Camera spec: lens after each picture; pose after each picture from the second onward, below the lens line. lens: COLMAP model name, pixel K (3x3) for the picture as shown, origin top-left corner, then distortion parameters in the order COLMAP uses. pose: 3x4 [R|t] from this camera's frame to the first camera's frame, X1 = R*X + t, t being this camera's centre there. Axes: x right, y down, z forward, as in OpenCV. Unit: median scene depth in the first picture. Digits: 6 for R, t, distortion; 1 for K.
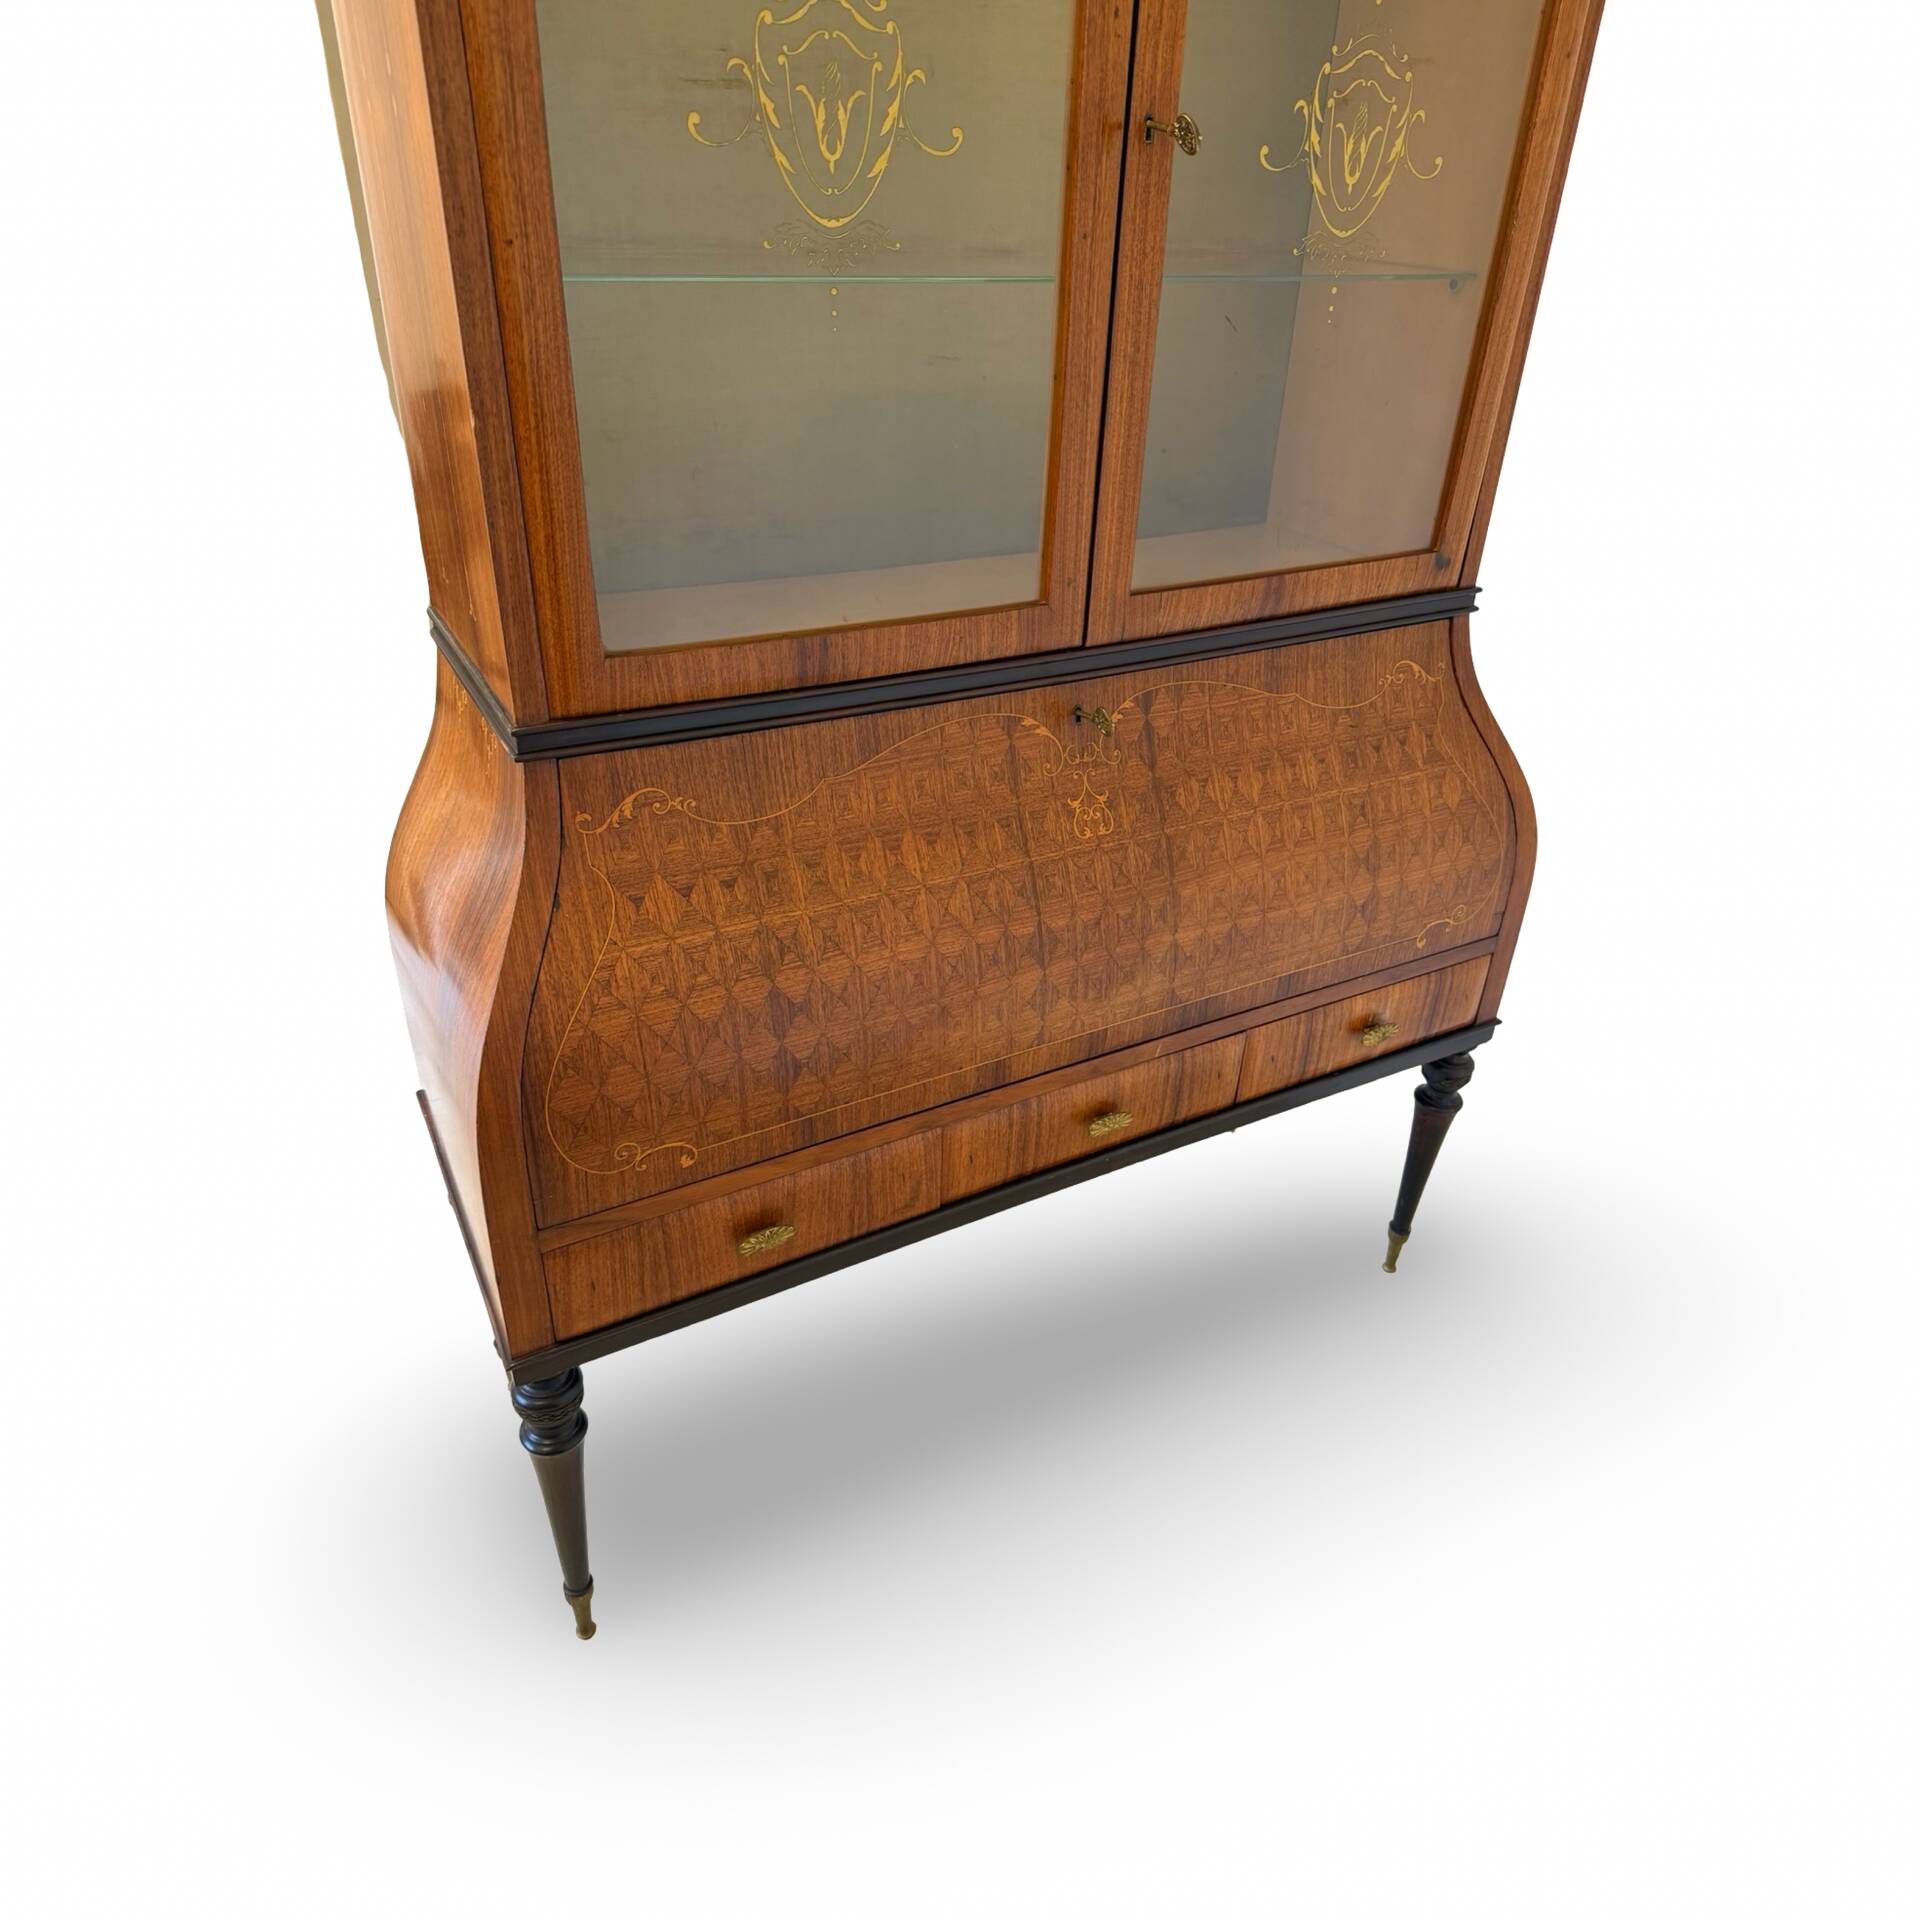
lens RADIAL K [[1306.5, 0, 956.4], [0, 1306.5, 923.0], [0, 0, 1]] dist [0.071278, -0.000886]
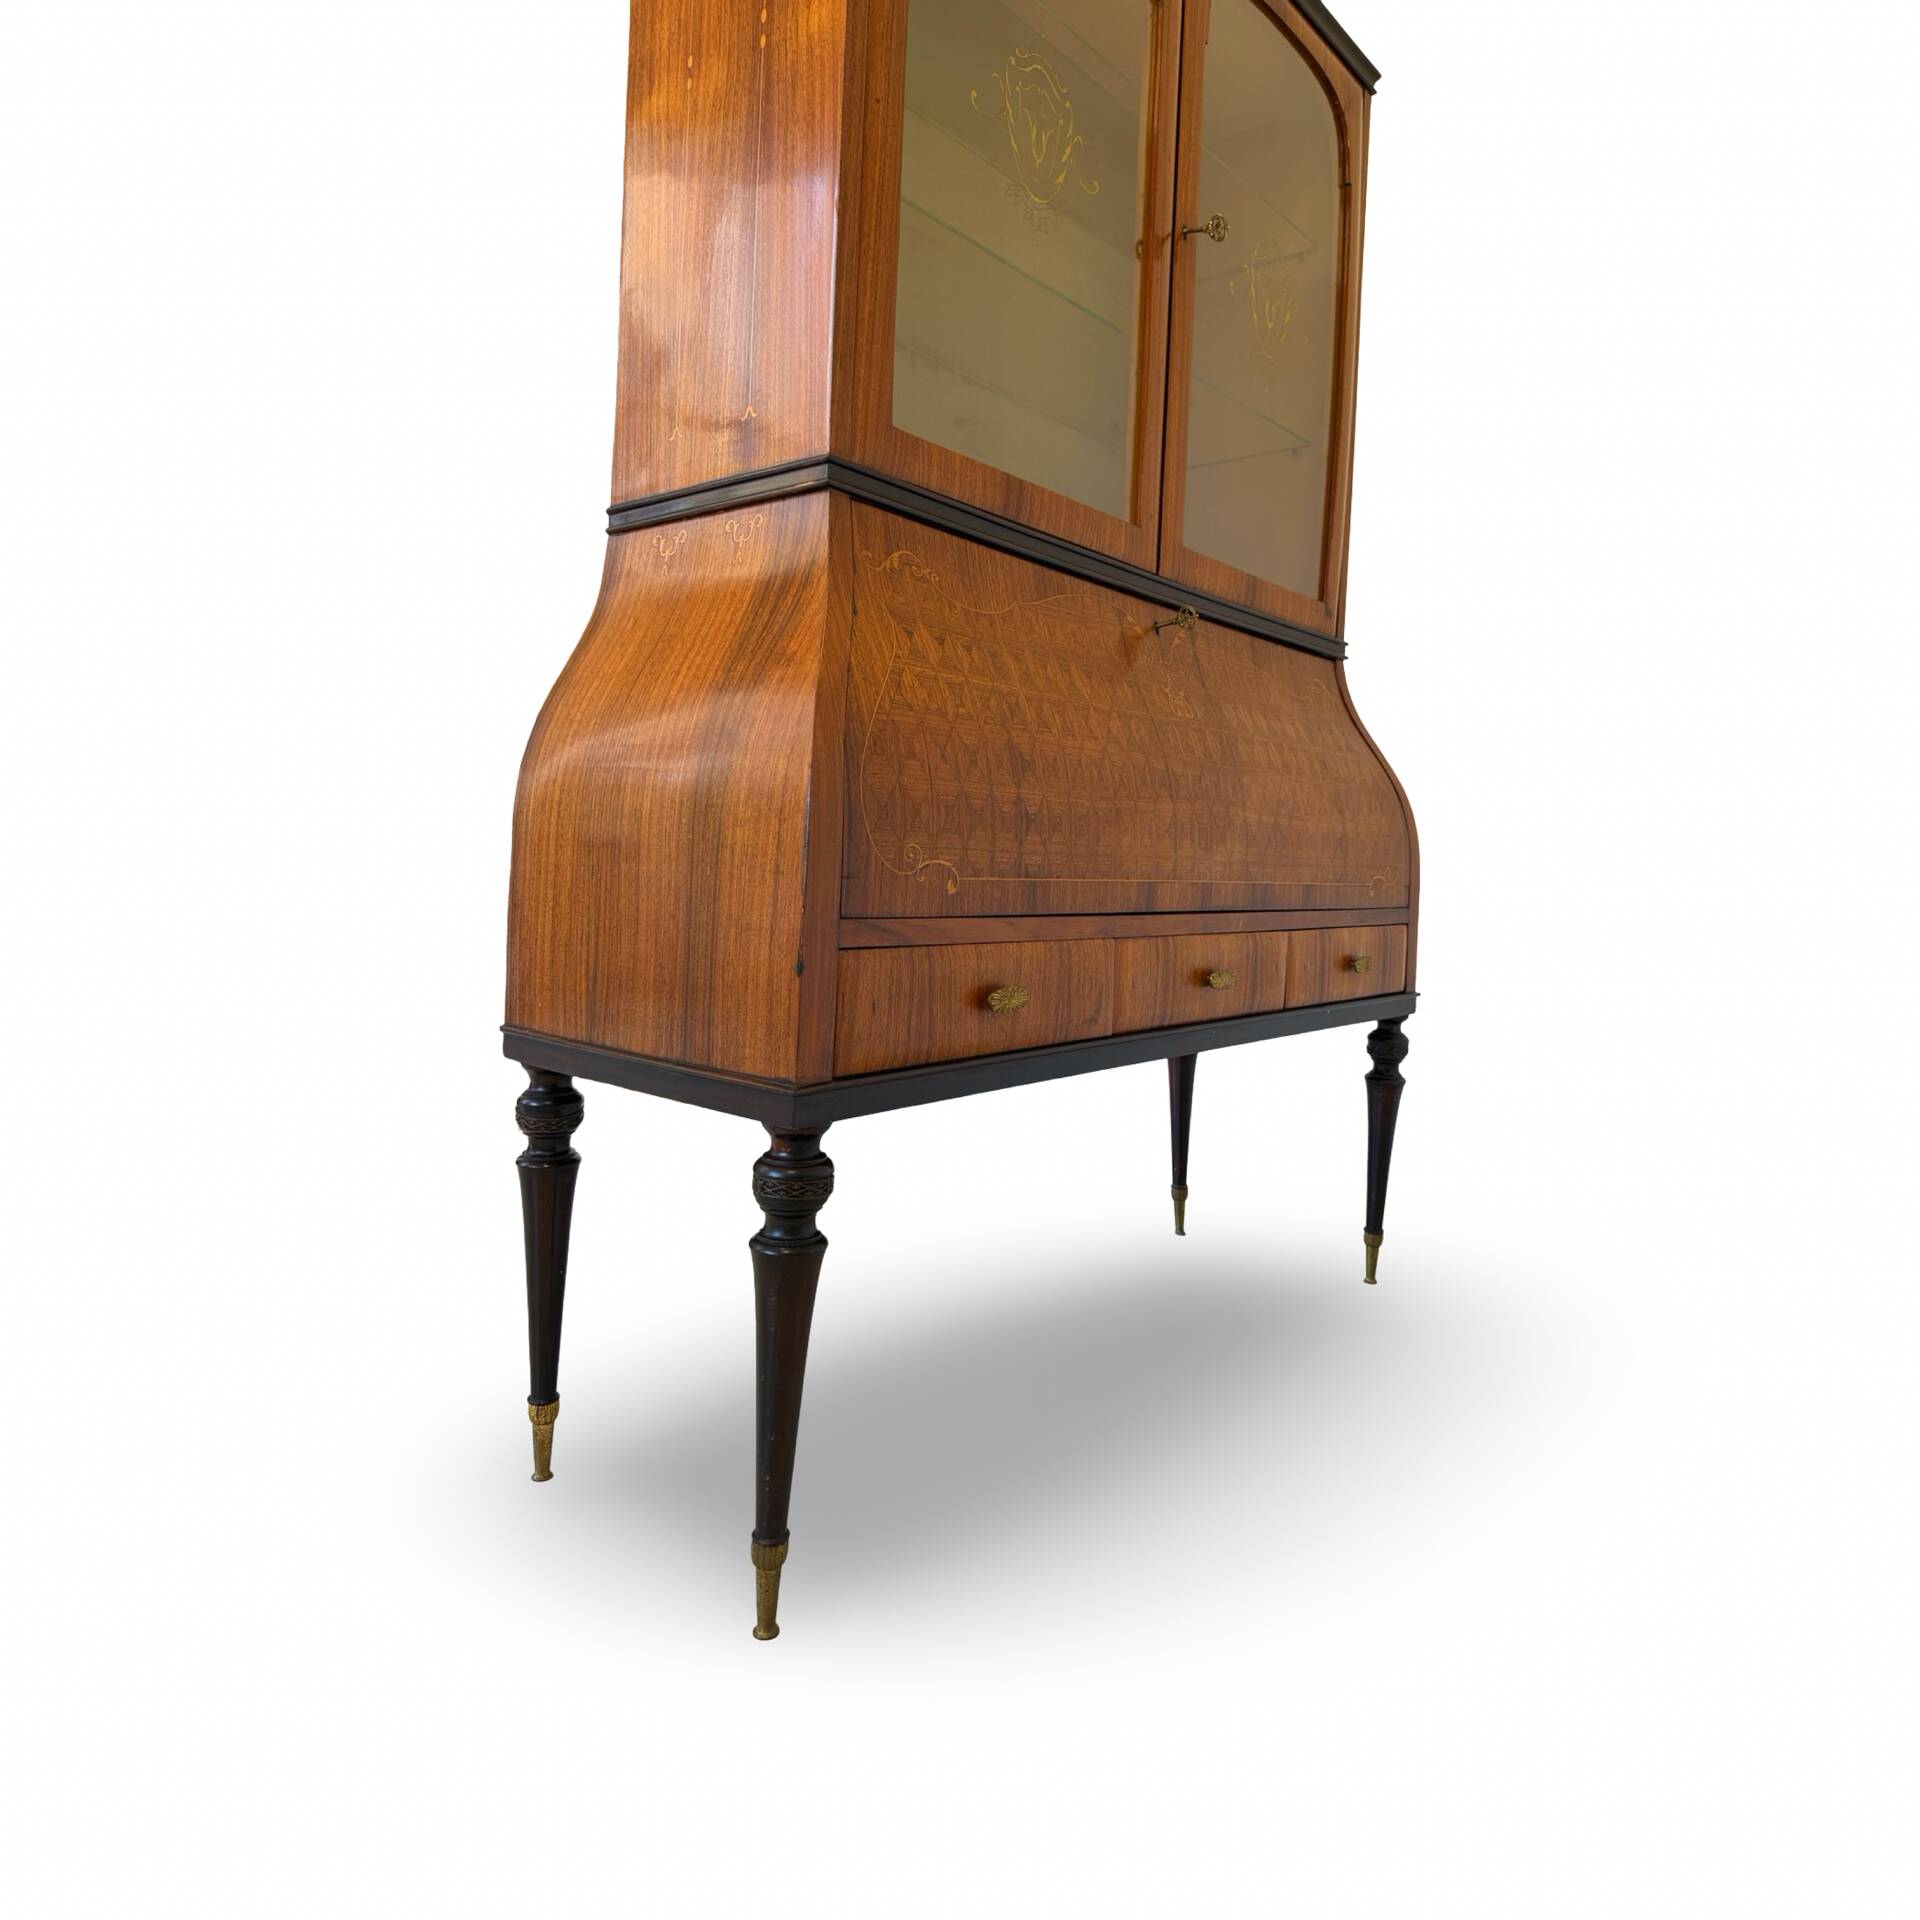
lens RADIAL K [[1277.6, 0, 1087.8], [0, 1277.6, 876.8], [0, 0, 1]] dist [0.055178, -0.000711]
pose [[0.912785, 0.000568, 0.408439, -0.500256], [0.188387, 0.886691, -0.422243, 0.597094], [-0.362399, 0.462362, 0.809252, 0.143379]]
